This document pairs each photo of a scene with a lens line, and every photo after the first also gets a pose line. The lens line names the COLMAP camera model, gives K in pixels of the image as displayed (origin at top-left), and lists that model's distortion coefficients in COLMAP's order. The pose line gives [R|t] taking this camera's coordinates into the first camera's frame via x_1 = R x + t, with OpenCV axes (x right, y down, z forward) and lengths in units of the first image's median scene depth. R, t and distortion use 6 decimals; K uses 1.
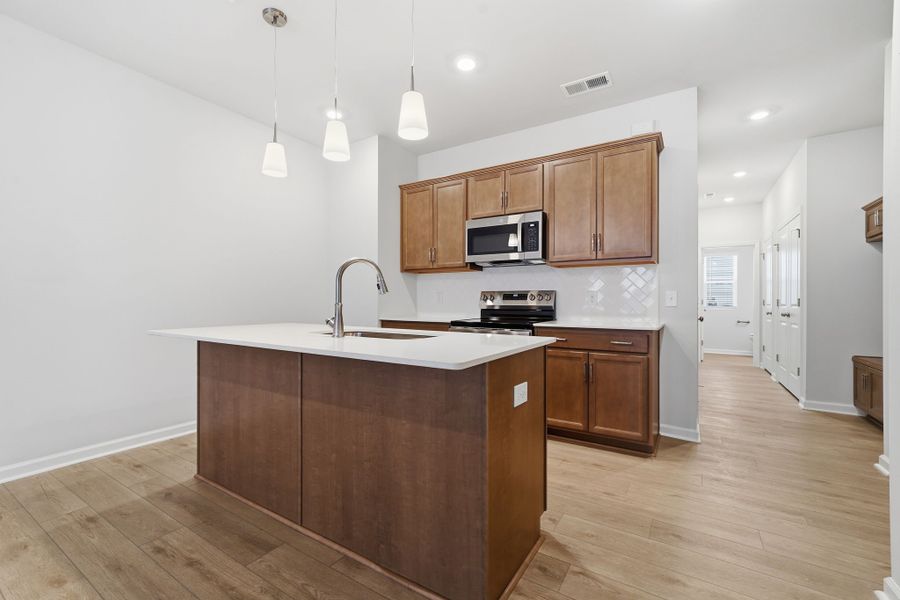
lens RADIAL K [[368.6, 0, 454.8], [0, 368.6, 301.1], [0, 0, 1]] dist [0.003075, -0.000171]
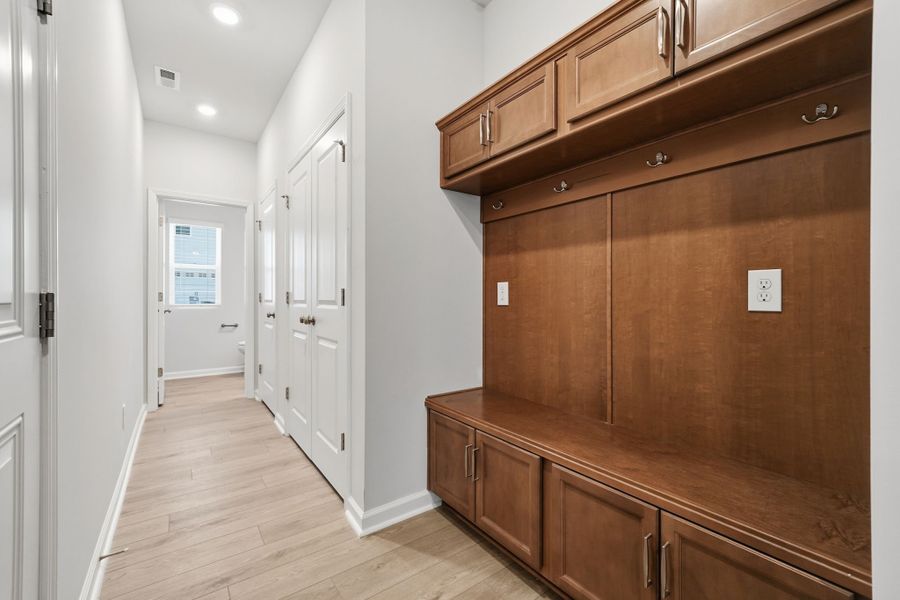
lens RADIAL K [[368.6, 0, 449.6], [0, 368.6, 297.2], [0, 0, 1]] dist [0.003075, -0.000171]
pose [[0.354953, -0.004459, 0.934873, 0.374189], [-0.001449, 0.999985, 0.005320, 0.000175], [-0.934883, -0.003243, 0.354942, 0.491944]]
